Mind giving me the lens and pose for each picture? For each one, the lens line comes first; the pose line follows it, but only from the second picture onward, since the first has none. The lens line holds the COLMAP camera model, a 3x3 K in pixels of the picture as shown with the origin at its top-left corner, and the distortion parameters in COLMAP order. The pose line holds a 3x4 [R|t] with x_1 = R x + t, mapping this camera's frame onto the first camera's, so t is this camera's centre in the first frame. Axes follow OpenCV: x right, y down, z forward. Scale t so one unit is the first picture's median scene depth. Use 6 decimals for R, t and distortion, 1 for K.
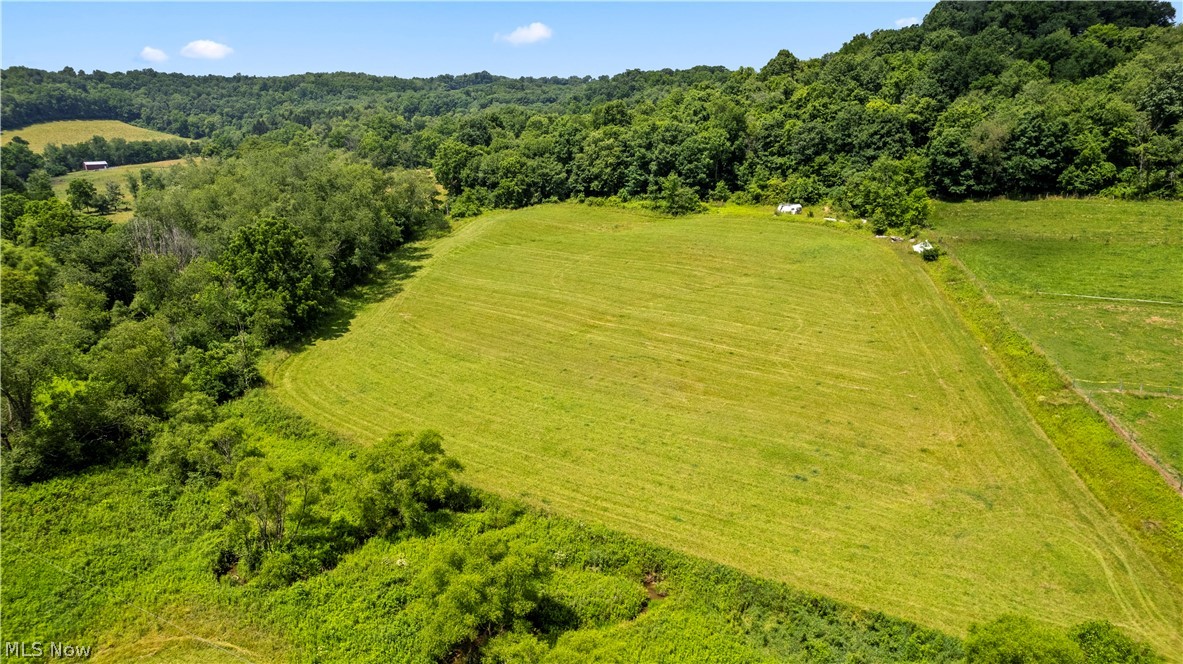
lens RADIAL K [[762.7, 0, 591.5], [0, 762.7, 332.0], [0, 0, 1]] dist [-0.073141, 0.065070]
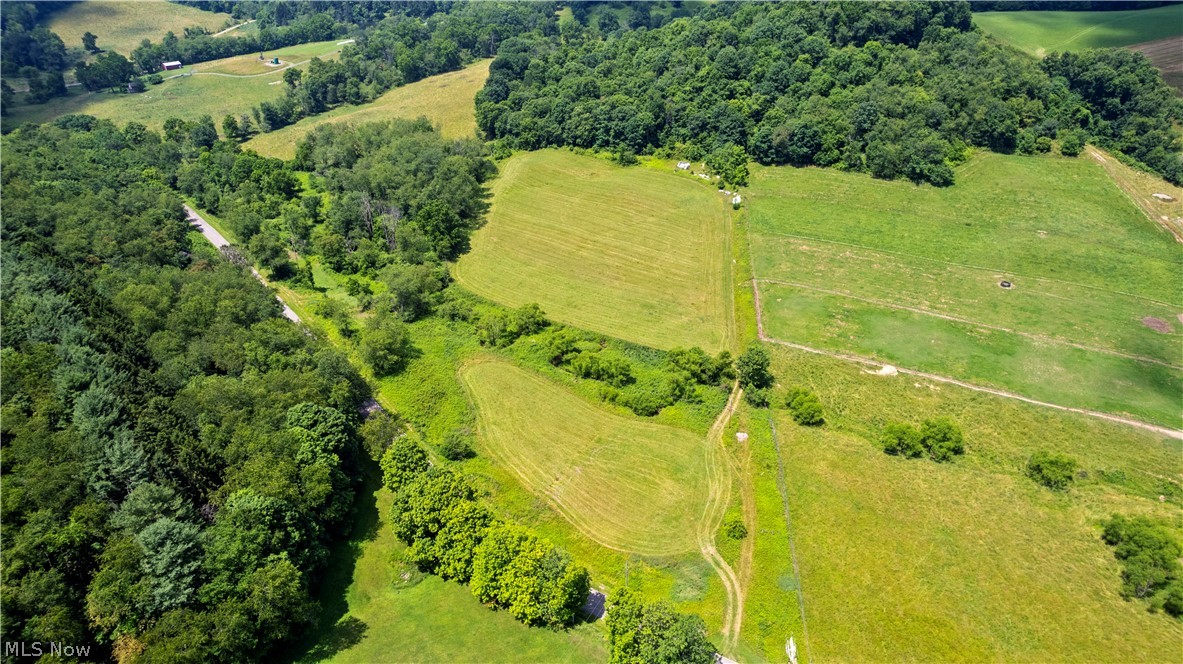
lens RADIAL K [[762.7, 0, 591.5], [0, 762.7, 332.0], [0, 0, 1]] dist [-0.073141, 0.065070]
pose [[0.999406, -0.026039, 0.022578, -0.017349], [0.019814, 0.970128, 0.241783, -0.192845], [-0.028199, -0.241192, 0.970068, -0.797639]]
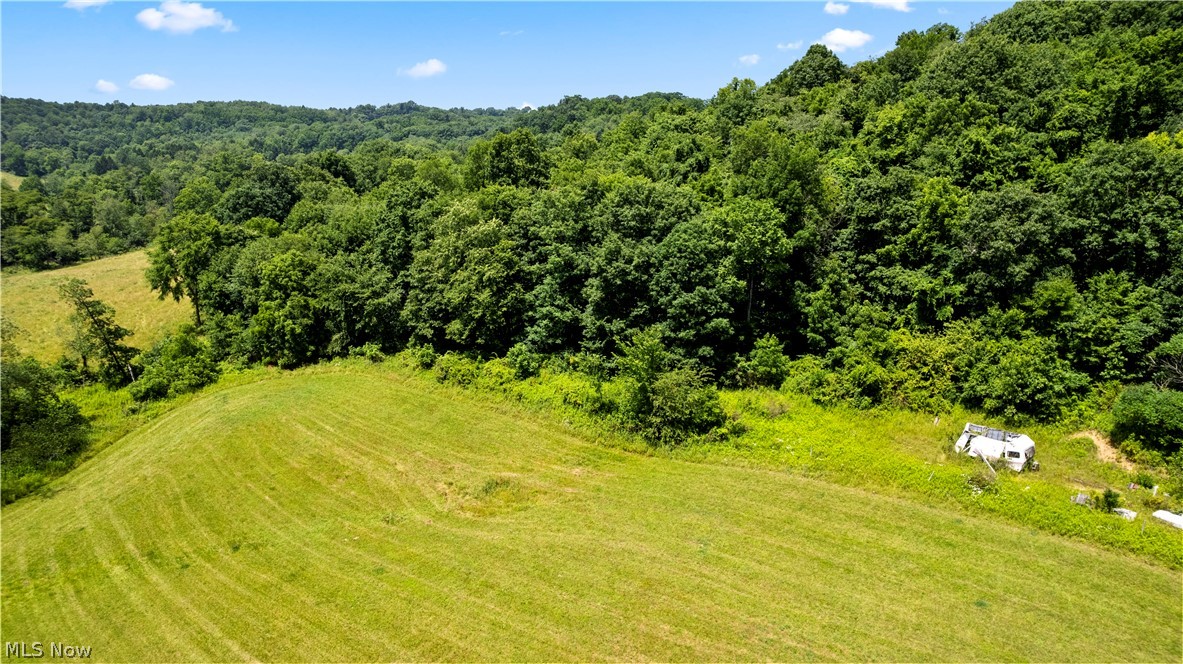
lens RADIAL K [[762.7, 0, 591.5], [0, 762.7, 332.0], [0, 0, 1]] dist [-0.073141, 0.065070]
pose [[0.997671, -0.014010, 0.066762, 0.052476], [0.016769, 0.999020, -0.040956, -0.176589], [-0.066123, 0.041980, 0.996928, 0.588415]]
